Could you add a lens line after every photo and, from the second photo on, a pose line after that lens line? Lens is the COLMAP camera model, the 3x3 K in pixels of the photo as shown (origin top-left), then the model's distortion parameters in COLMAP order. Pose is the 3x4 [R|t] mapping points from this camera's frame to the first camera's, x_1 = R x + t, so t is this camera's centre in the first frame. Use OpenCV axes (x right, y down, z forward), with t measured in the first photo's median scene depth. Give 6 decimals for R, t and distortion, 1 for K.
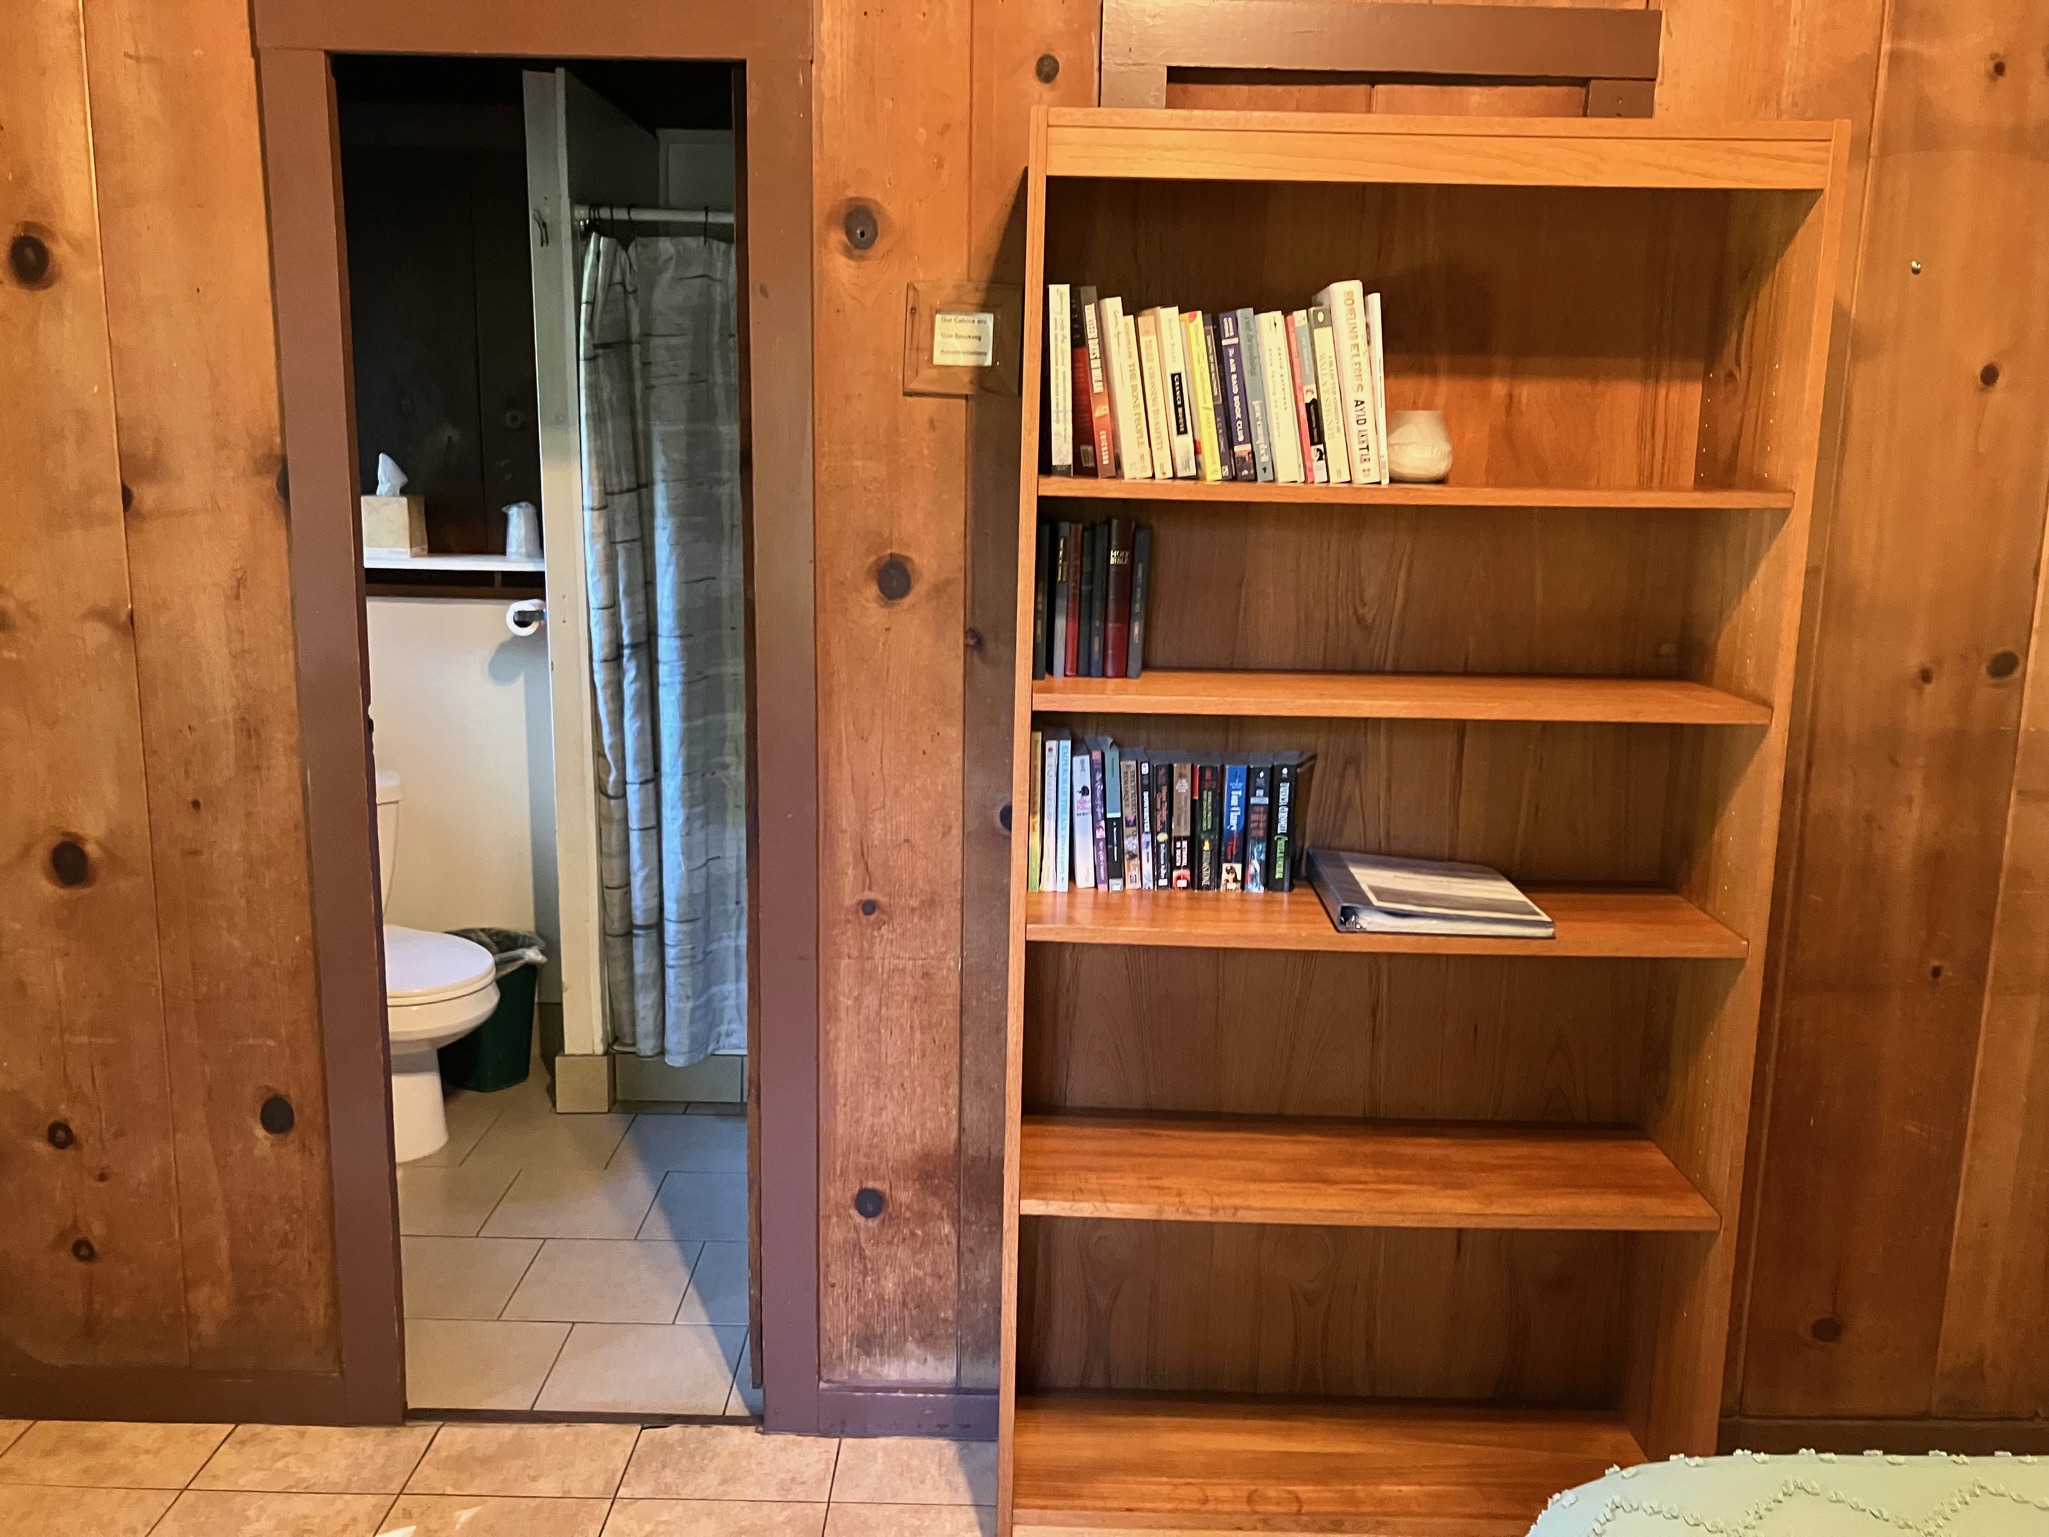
lens RADIAL K [[1675.1, 0, 1022.5], [0, 1675.1, 761.1], [0, 0, 1]] dist [0.032770, -0.048186]
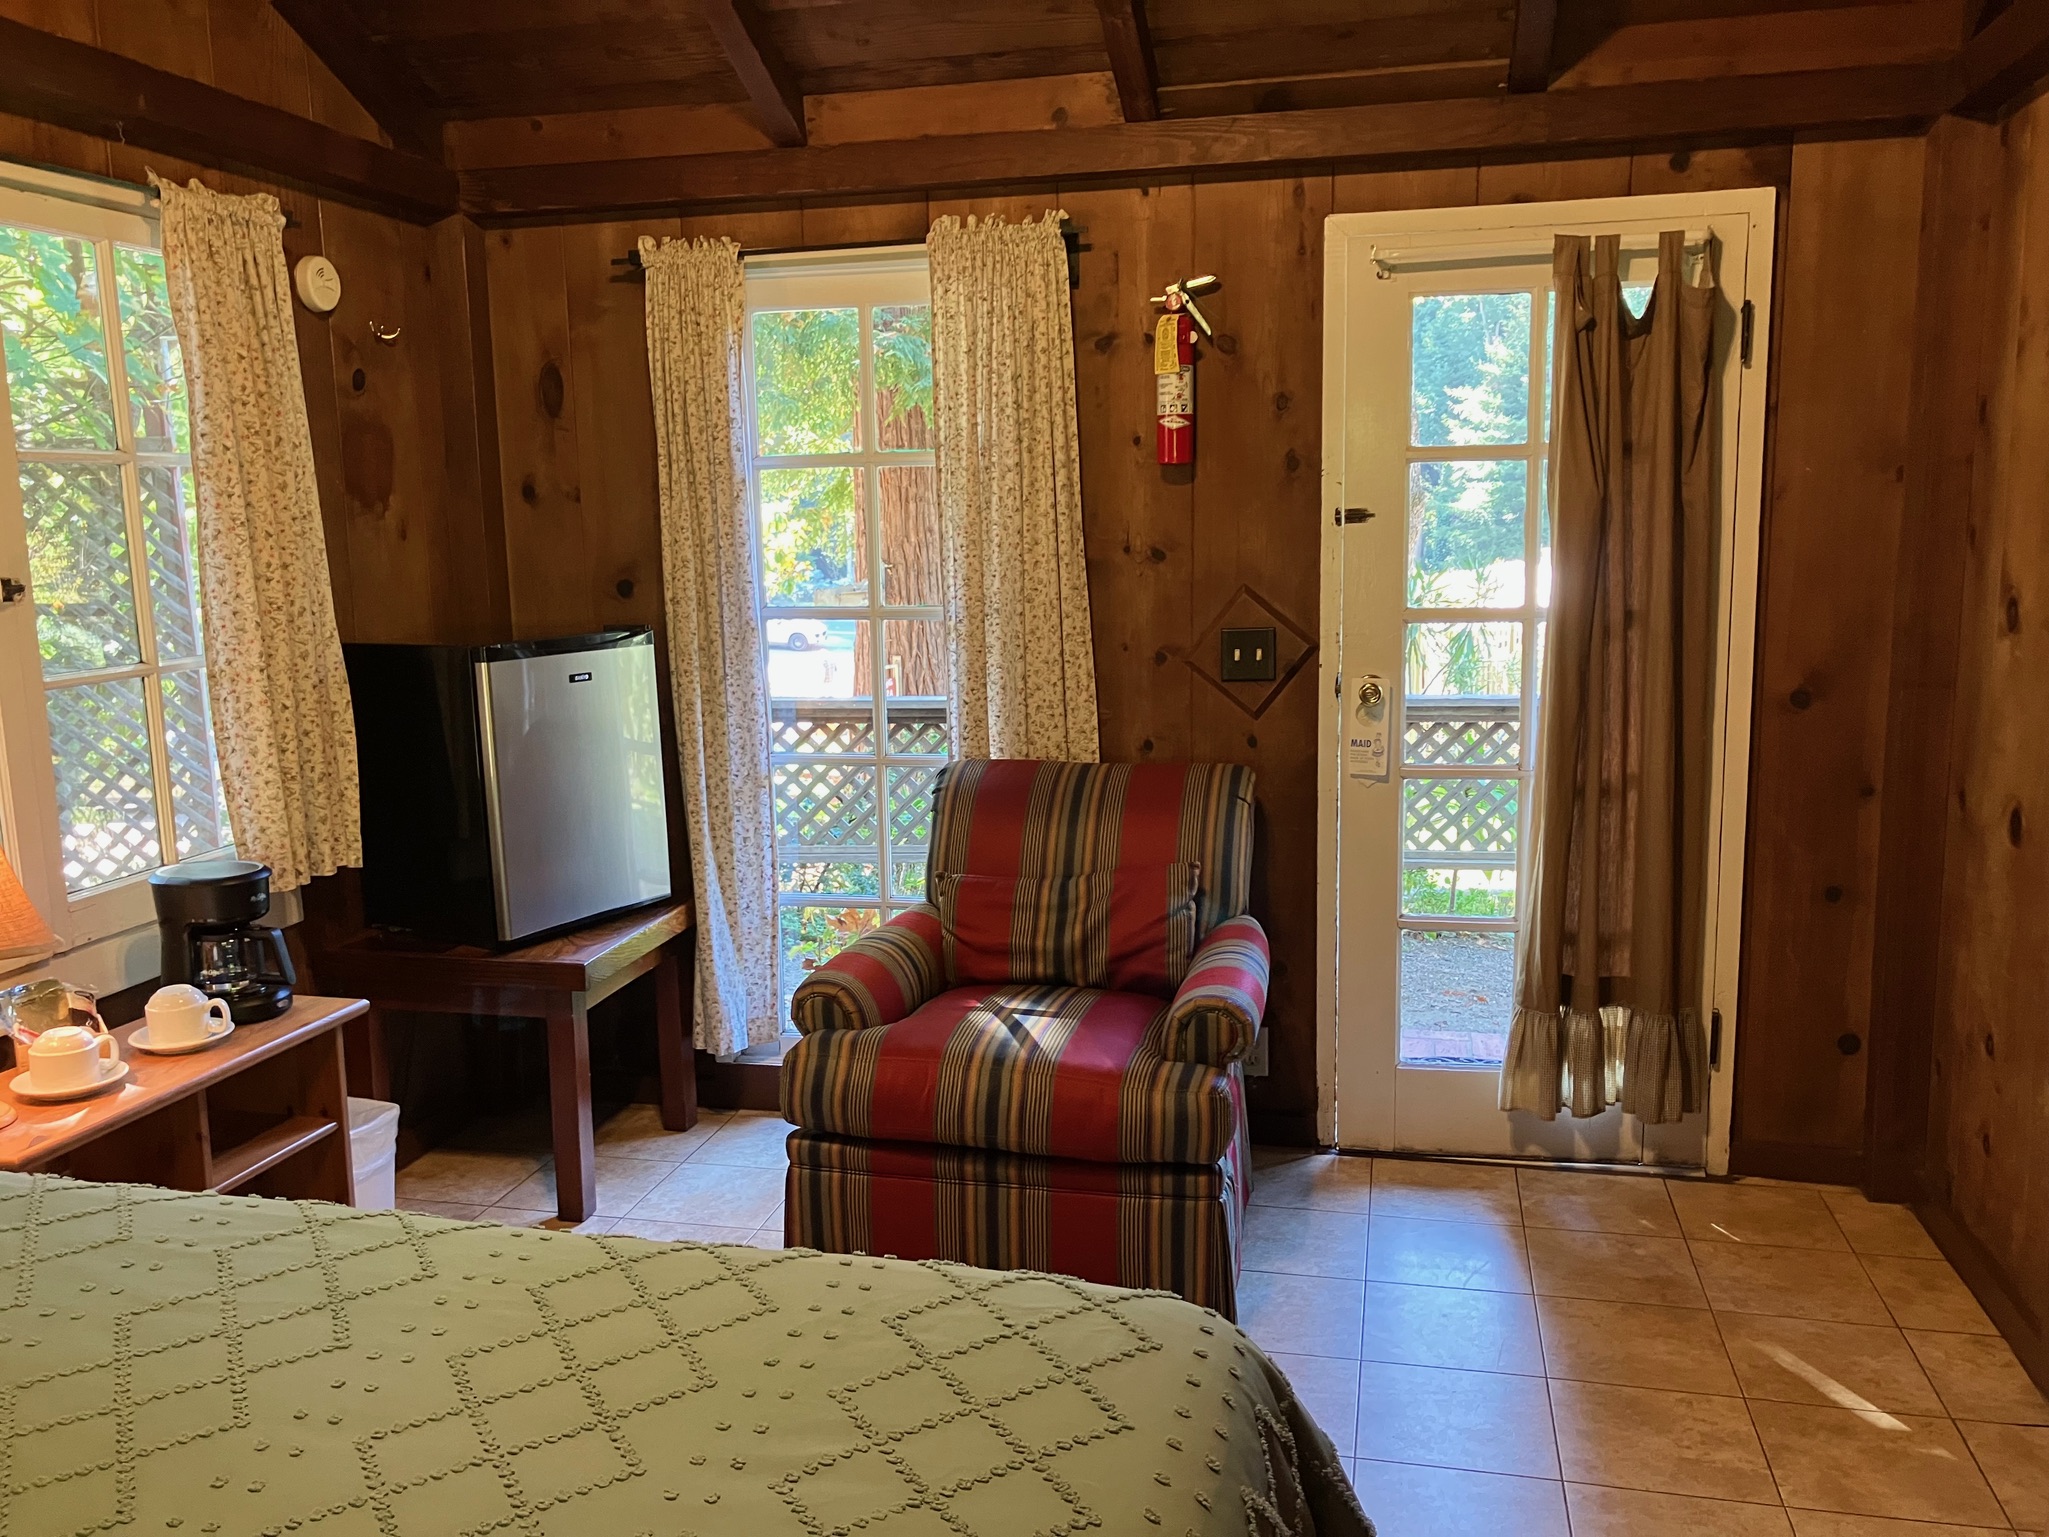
lens RADIAL K [[1675.1, 0, 1022.5], [0, 1675.1, 761.1], [0, 0, 1]] dist [0.032770, -0.048186]
pose [[-0.219328, 0.133390, -0.966490, 0.756011], [-0.164171, 0.971439, 0.171329, -0.076682], [0.961740, 0.196247, -0.191165, 0.510592]]
